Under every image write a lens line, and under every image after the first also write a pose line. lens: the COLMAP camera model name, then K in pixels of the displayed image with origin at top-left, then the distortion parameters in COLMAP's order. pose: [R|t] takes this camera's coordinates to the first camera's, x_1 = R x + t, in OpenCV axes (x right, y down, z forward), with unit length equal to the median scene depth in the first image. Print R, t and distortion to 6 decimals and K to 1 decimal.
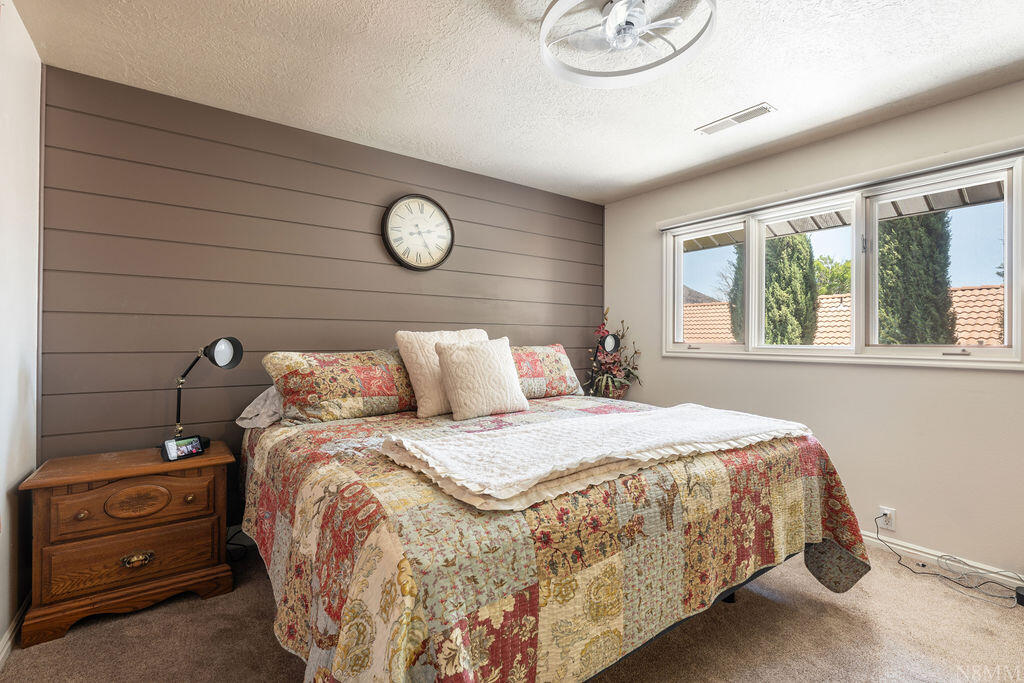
lens RADIAL K [[464.9, 0, 513.4], [0, 464.9, 334.6], [0, 0, 1]] dist [-0.001154, 0.000152]
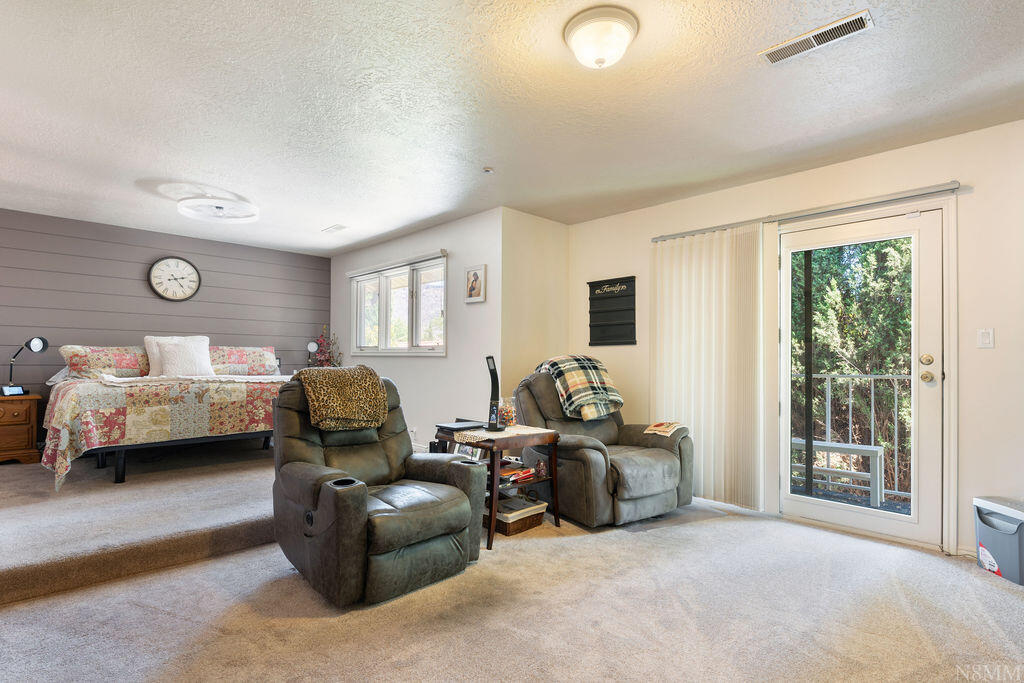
lens RADIAL K [[508.0, 0, 514.0], [0, 508.0, 350.9], [0, 0, 1]] dist [-0.001811, -0.001509]
pose [[0.990517, 0.006321, 0.137244, 1.064874], [-0.005381, 0.999959, -0.007217, 0.066734], [-0.137284, 0.006410, 0.990511, -1.378521]]
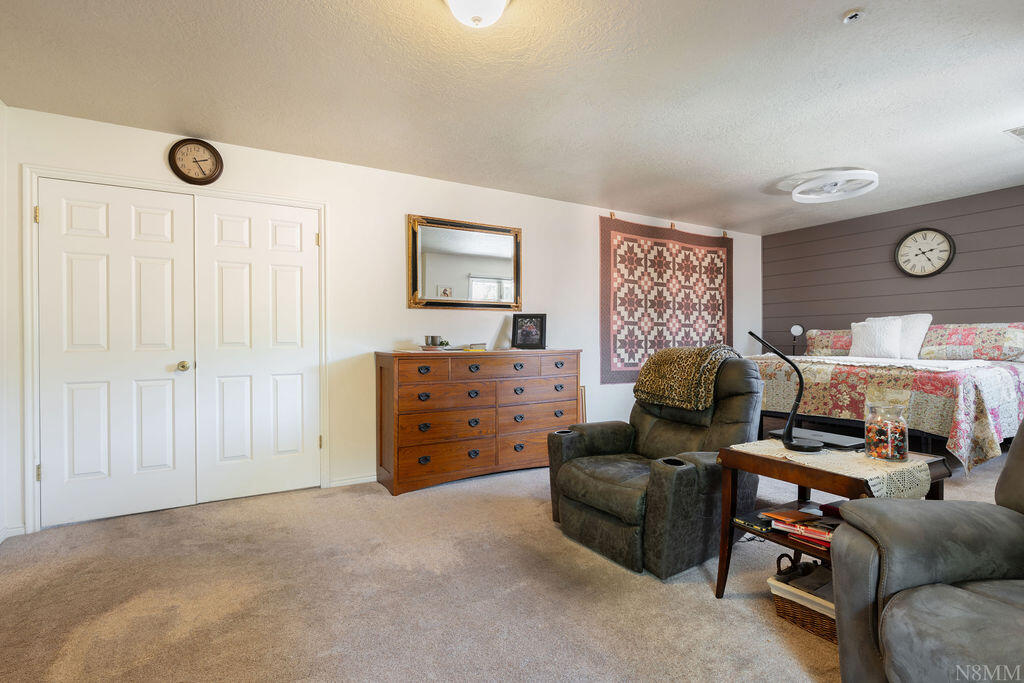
lens RADIAL K [[508.0, 0, 509.4], [0, 508.0, 342.6], [0, 0, 1]] dist [-0.001811, -0.001509]
pose [[-0.104565, -0.001388, -0.994517, 2.263835], [0.014958, 0.999884, -0.002969, 0.088905], [0.994406, -0.015186, -0.104532, -0.275869]]
